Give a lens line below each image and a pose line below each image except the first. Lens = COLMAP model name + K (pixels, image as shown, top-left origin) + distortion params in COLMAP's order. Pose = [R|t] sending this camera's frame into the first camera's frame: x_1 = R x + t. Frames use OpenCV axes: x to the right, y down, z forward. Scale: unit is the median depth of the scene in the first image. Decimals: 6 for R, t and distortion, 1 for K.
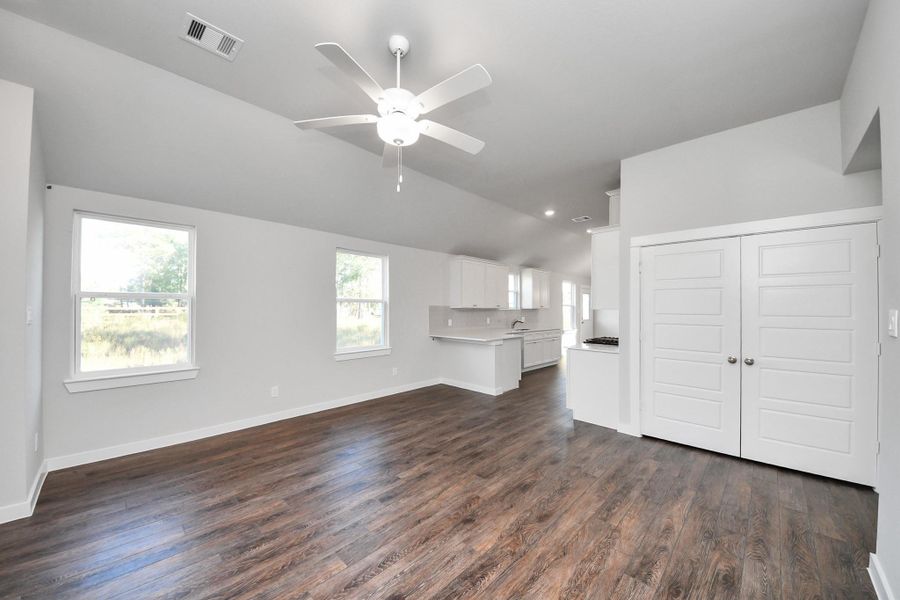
lens RADIAL K [[325.0, 0, 446.8], [0, 325.0, 305.2], [0, 0, 1]] dist [0.042506, -0.025991]
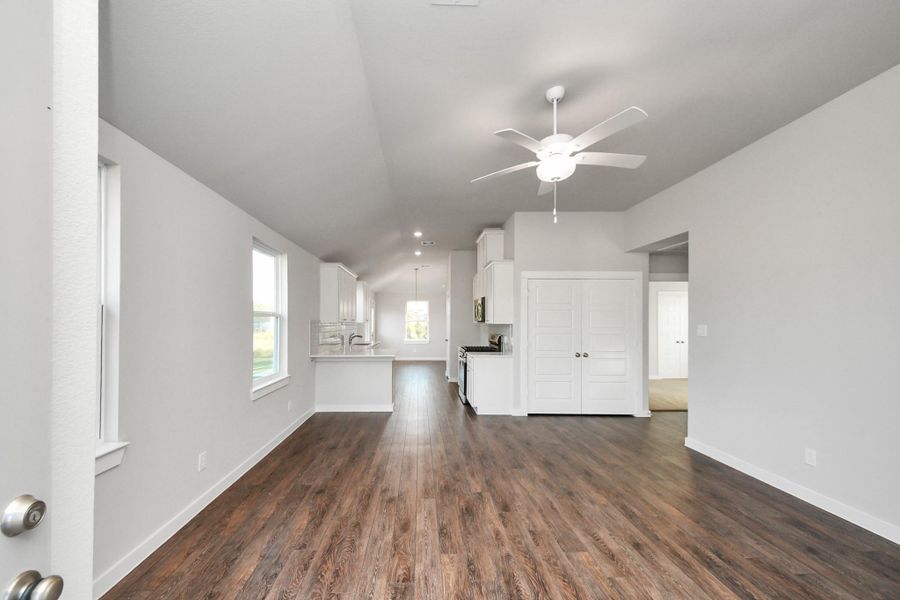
lens RADIAL K [[346.8, 0, 431.1], [0, 346.8, 316.0], [0, 0, 1]] dist [0.024496, -0.017378]
pose [[0.709601, 0.009505, 0.704539, -0.937652], [-0.004656, 0.999950, -0.008802, -0.005275], [-0.704588, 0.002966, 0.709611, 0.318854]]
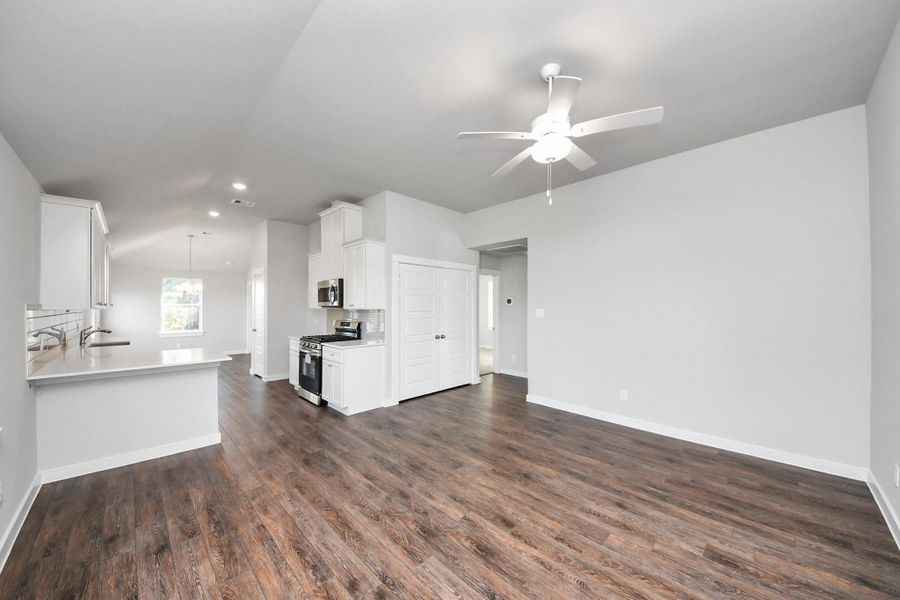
lens RADIAL K [[313.9, 0, 456.2], [0, 313.9, 303.3], [0, 0, 1]] dist [0.039859, -0.022623]
pose [[0.029480, 0.001782, 0.999564, -0.883688], [-0.006448, 0.999978, -0.001593, -0.011905], [-0.999545, -0.006398, 0.029491, 0.928453]]
